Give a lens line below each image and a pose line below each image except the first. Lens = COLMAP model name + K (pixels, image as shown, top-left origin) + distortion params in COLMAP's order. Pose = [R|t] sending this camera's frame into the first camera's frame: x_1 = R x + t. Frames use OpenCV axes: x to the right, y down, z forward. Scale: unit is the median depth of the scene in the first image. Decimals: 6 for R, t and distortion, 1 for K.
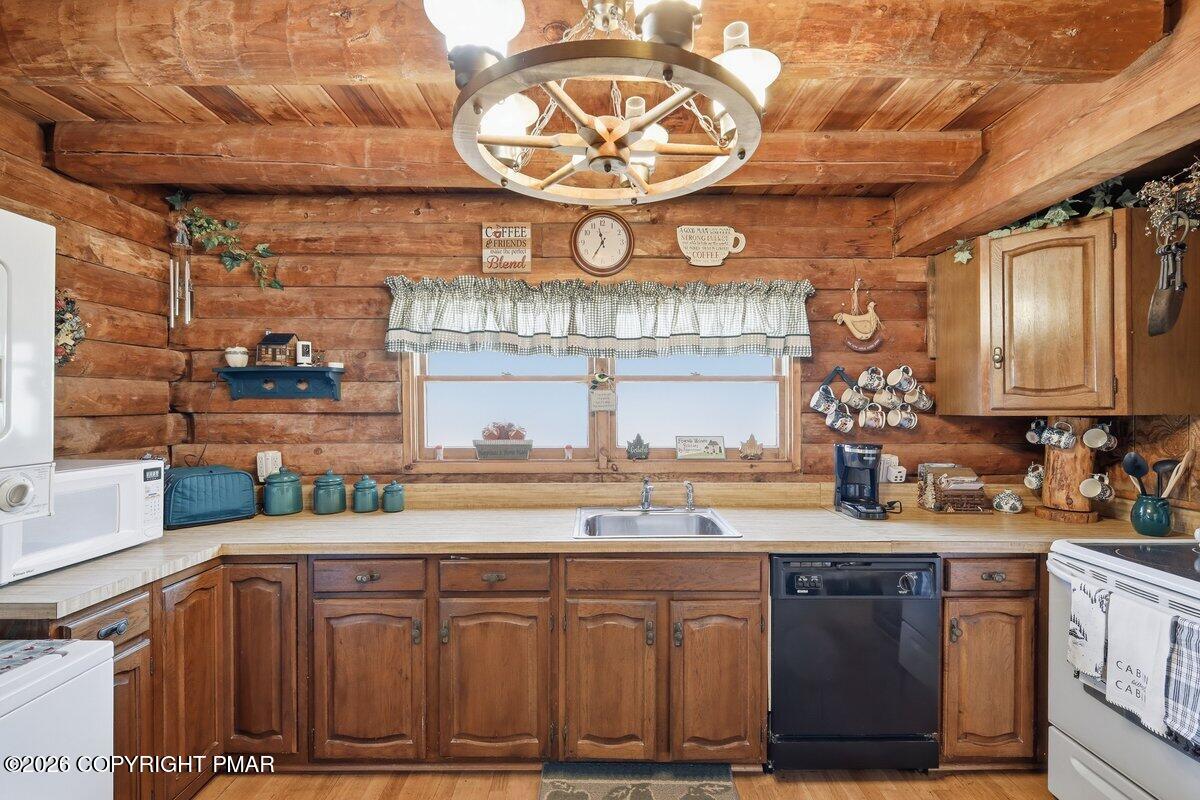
lens RADIAL K [[530.4, 0, 599.4], [0, 530.4, 404.4], [0, 0, 1]] dist [0.002922, -0.000896]
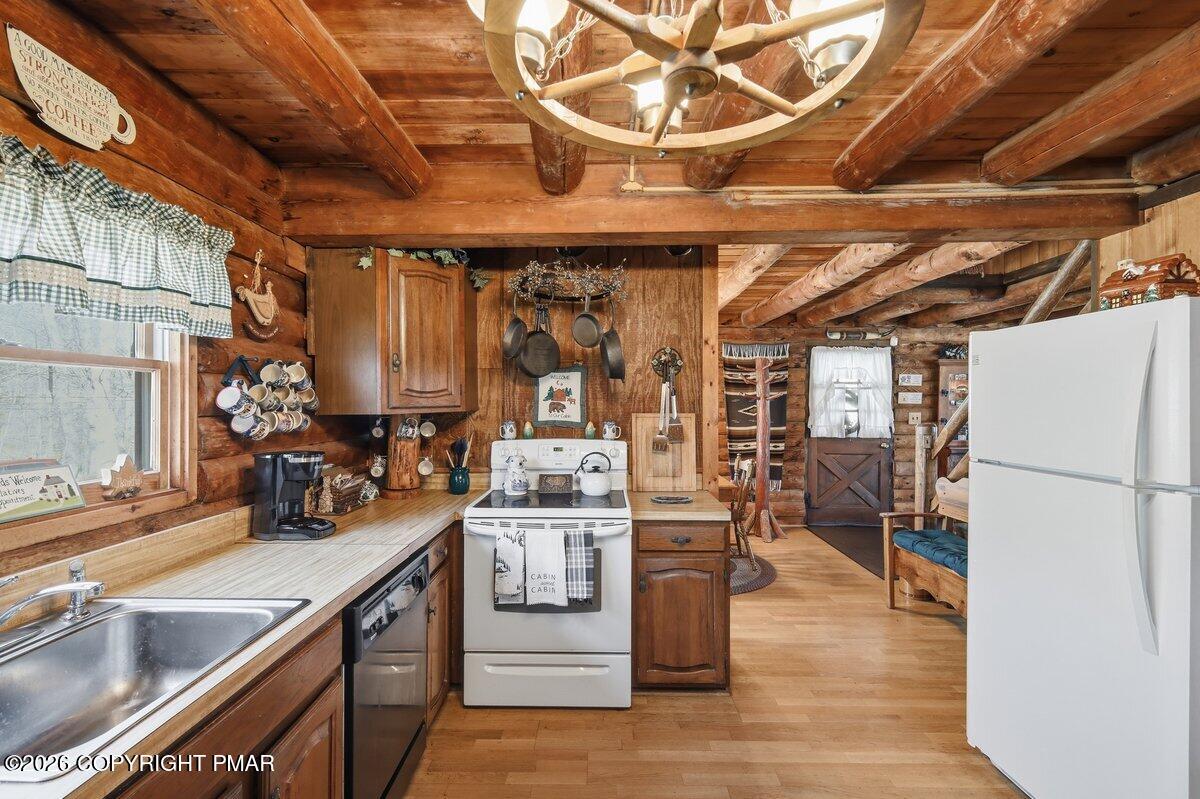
lens RADIAL K [[530.4, 0, 596.2], [0, 530.4, 399.6], [0, 0, 1]] dist [0.002922, -0.000896]
pose [[0.015941, 0.004890, 0.999861, -0.317807], [0.003597, 0.999981, -0.004948, -0.001948], [-0.999866, 0.003675, 0.015923, 0.485103]]
